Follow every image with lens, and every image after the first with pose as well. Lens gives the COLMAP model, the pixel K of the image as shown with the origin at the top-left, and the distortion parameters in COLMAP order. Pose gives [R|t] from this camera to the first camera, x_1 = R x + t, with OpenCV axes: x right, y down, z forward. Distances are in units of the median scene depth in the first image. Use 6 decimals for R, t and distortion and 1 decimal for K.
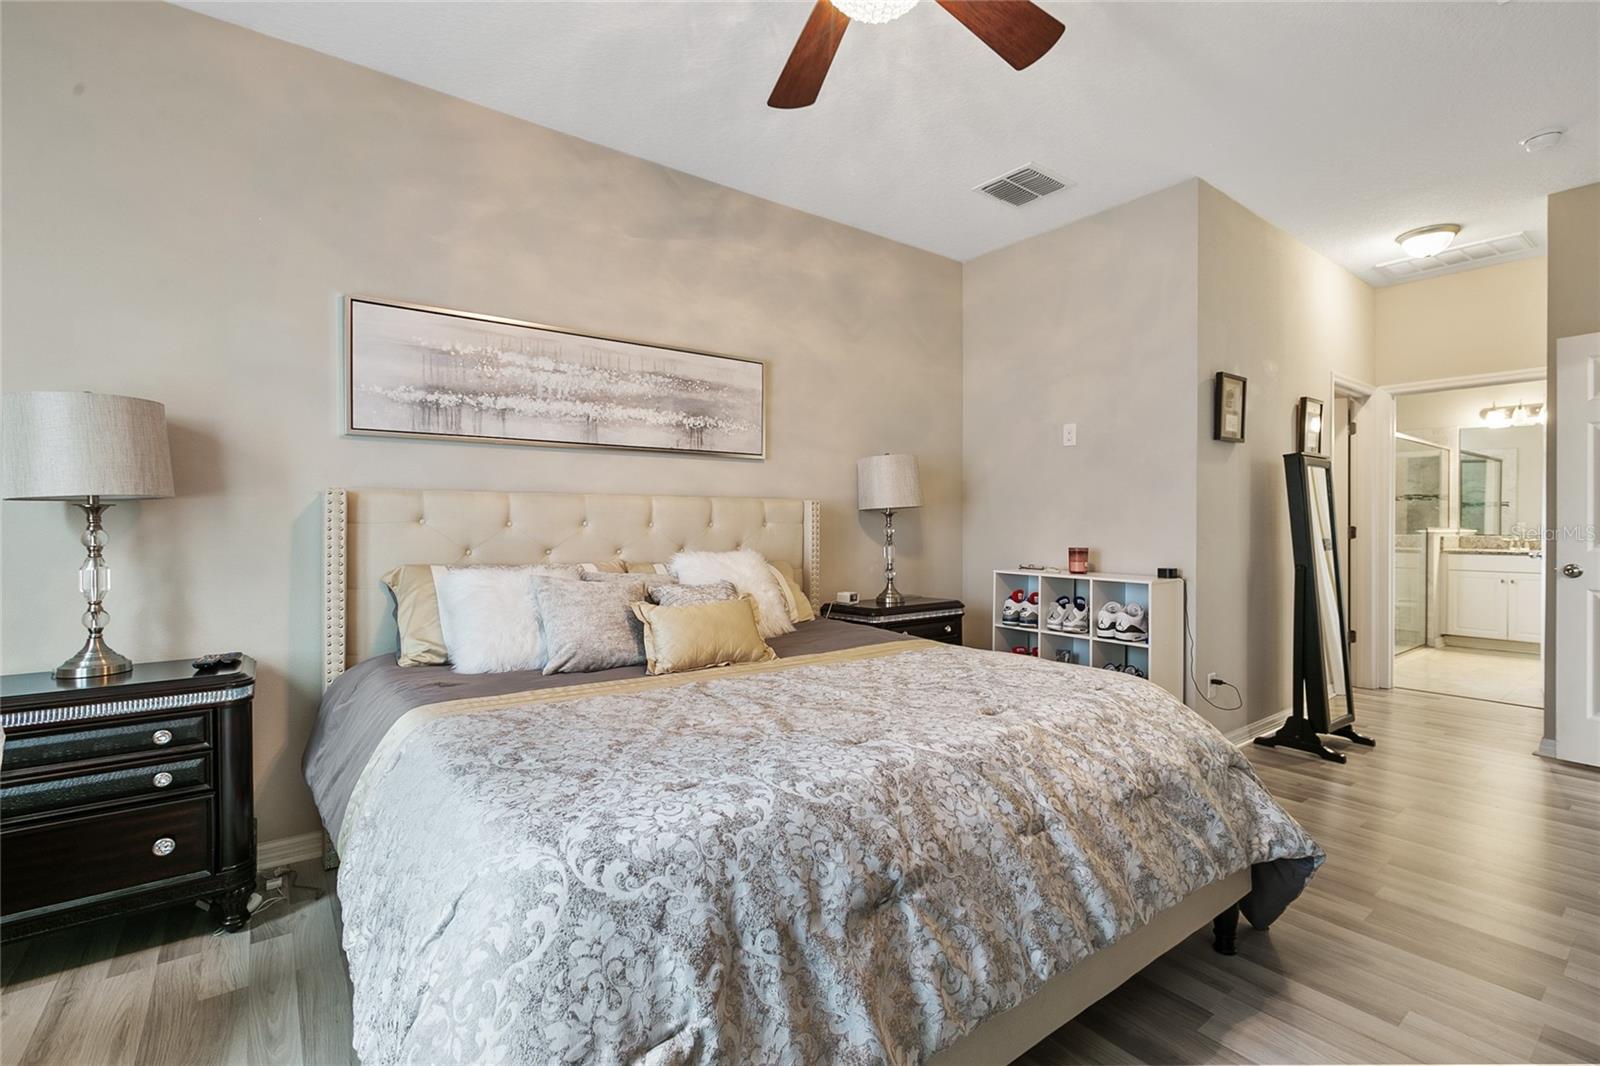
lens RADIAL K [[717.0, 0, 807.4], [0, 717.0, 525.4], [0, 0, 1]] dist [0.005052, -0.001135]
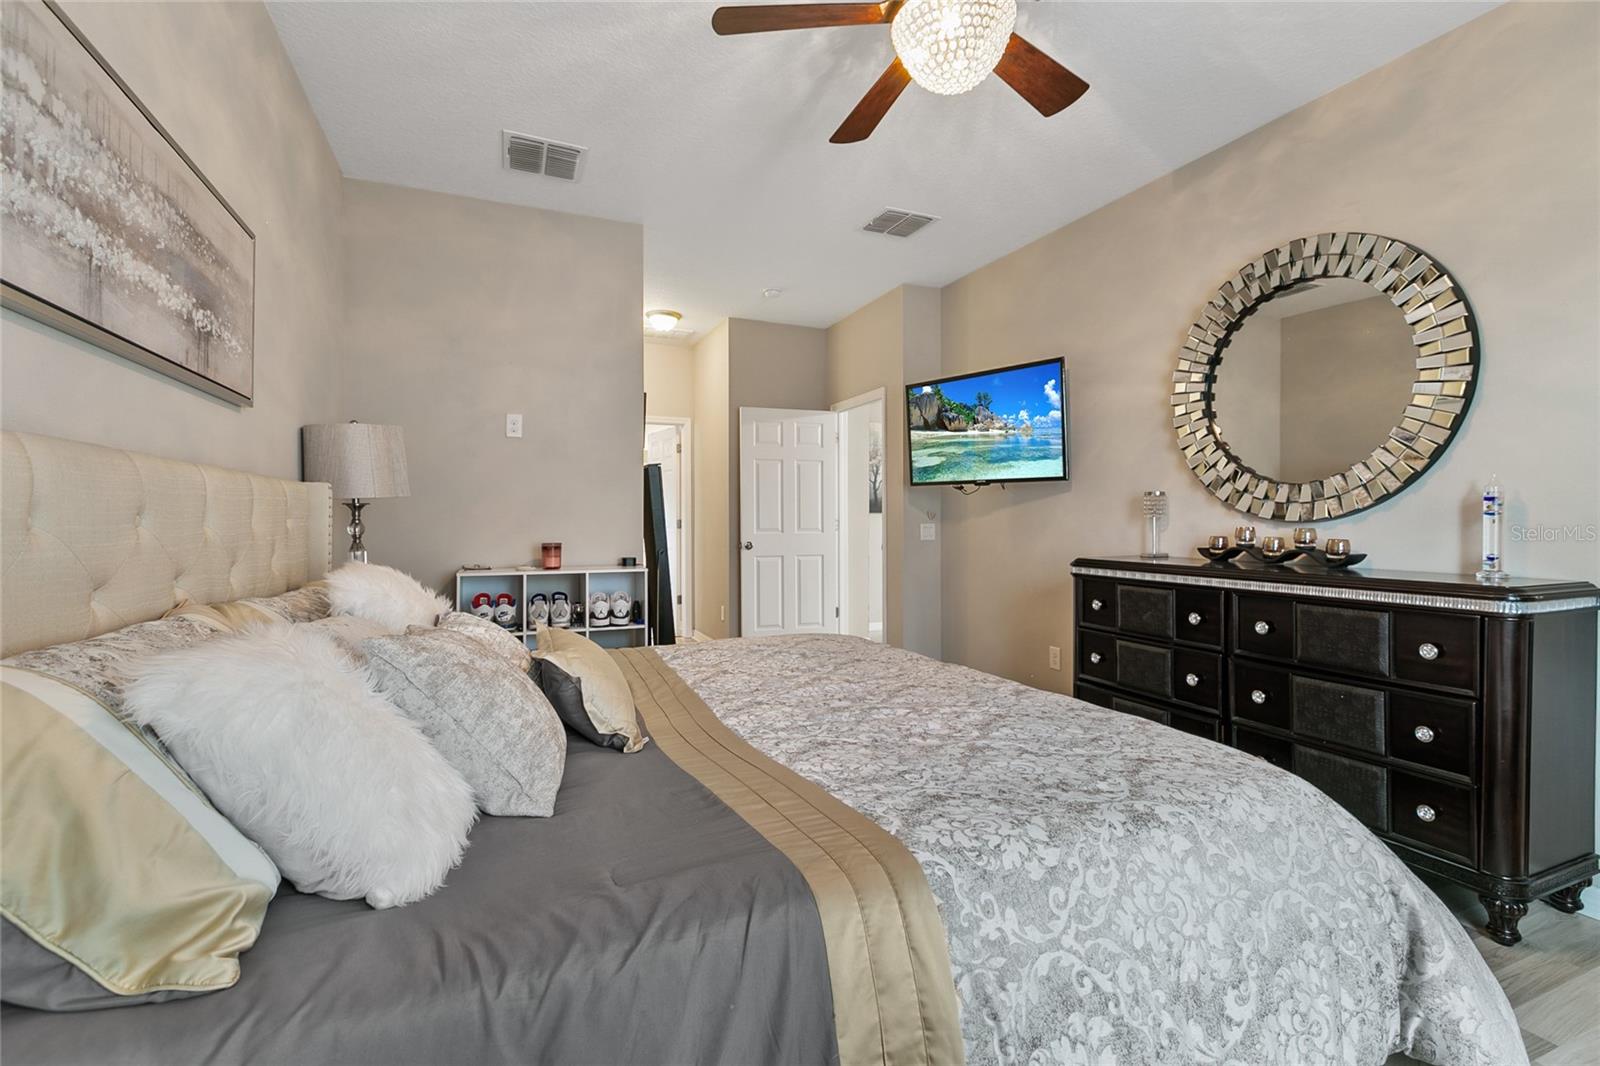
lens RADIAL K [[717.0, 0, 798.4], [0, 717.0, 521.1], [0, 0, 1]] dist [0.005052, -0.001135]
pose [[0.241693, -0.006624, 0.970330, -0.550603], [0.007021, 0.999962, 0.005077, -0.001904], [-0.970327, 0.005585, 0.241730, 0.473128]]
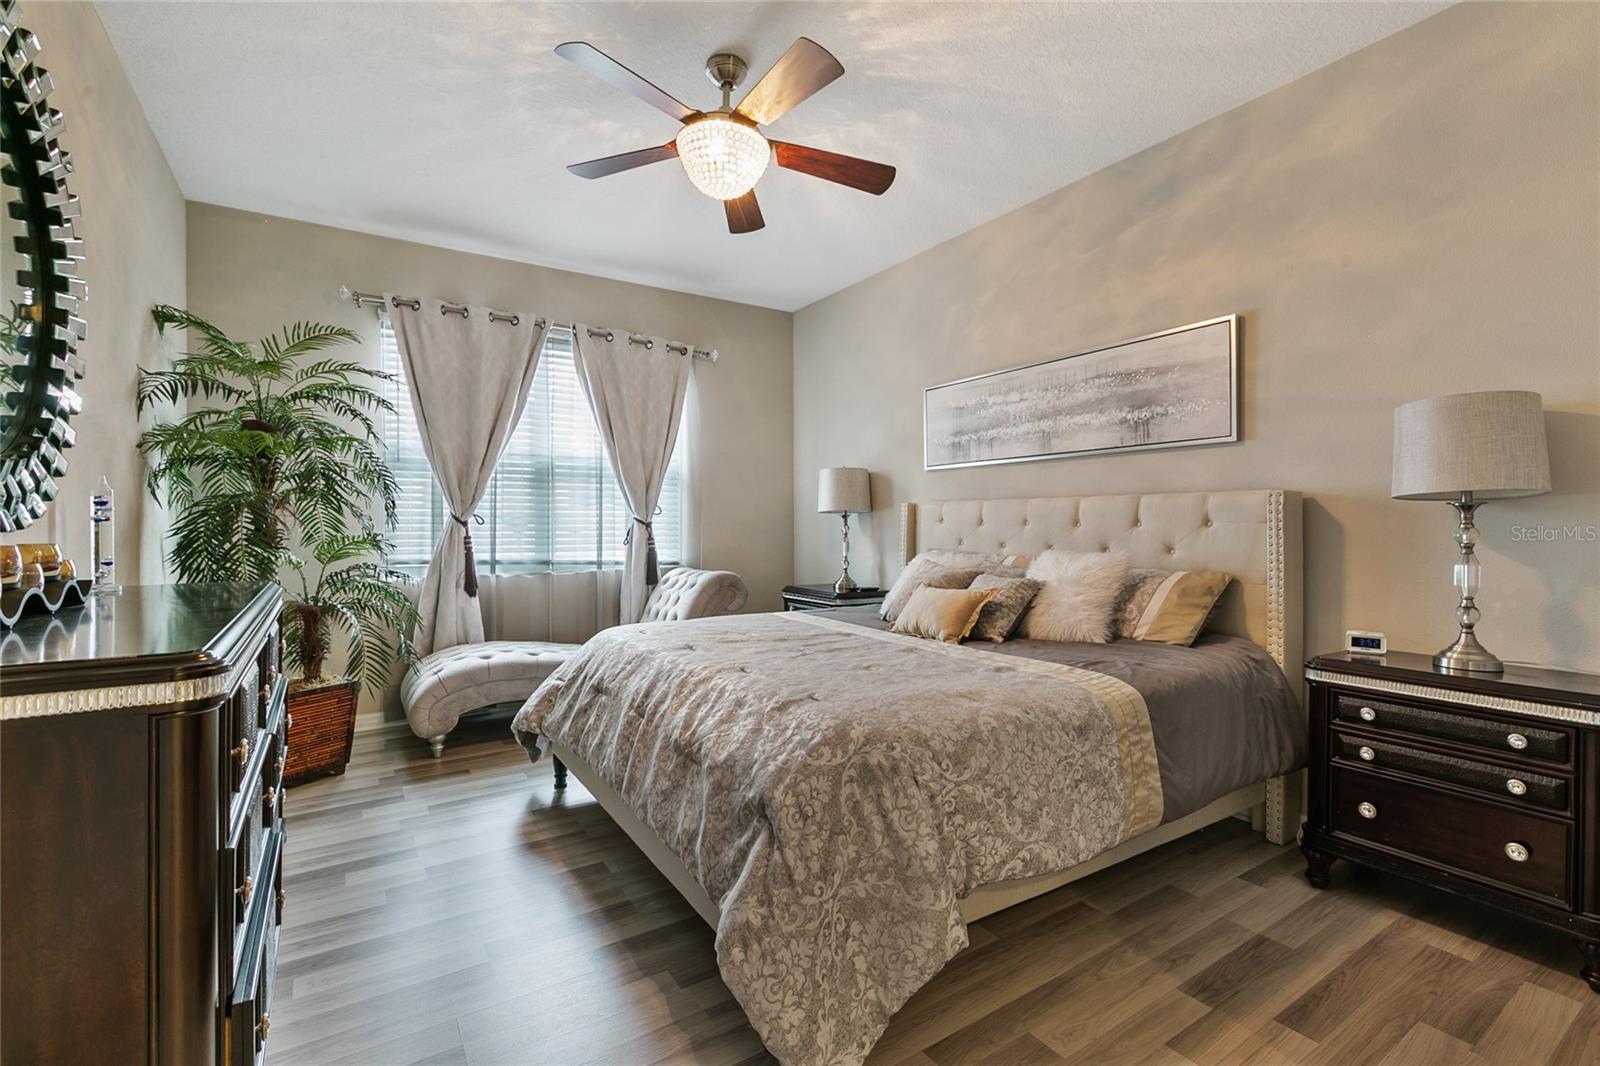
lens RADIAL K [[717.0, 0, 813.5], [0, 717.0, 528.3], [0, 0, 1]] dist [0.005052, -0.001135]
pose [[-0.045591, 0.007704, -0.998930, 0.803898], [-0.002552, 0.999966, 0.007828, -0.002241], [0.998957, 0.002906, -0.045570, 0.620487]]
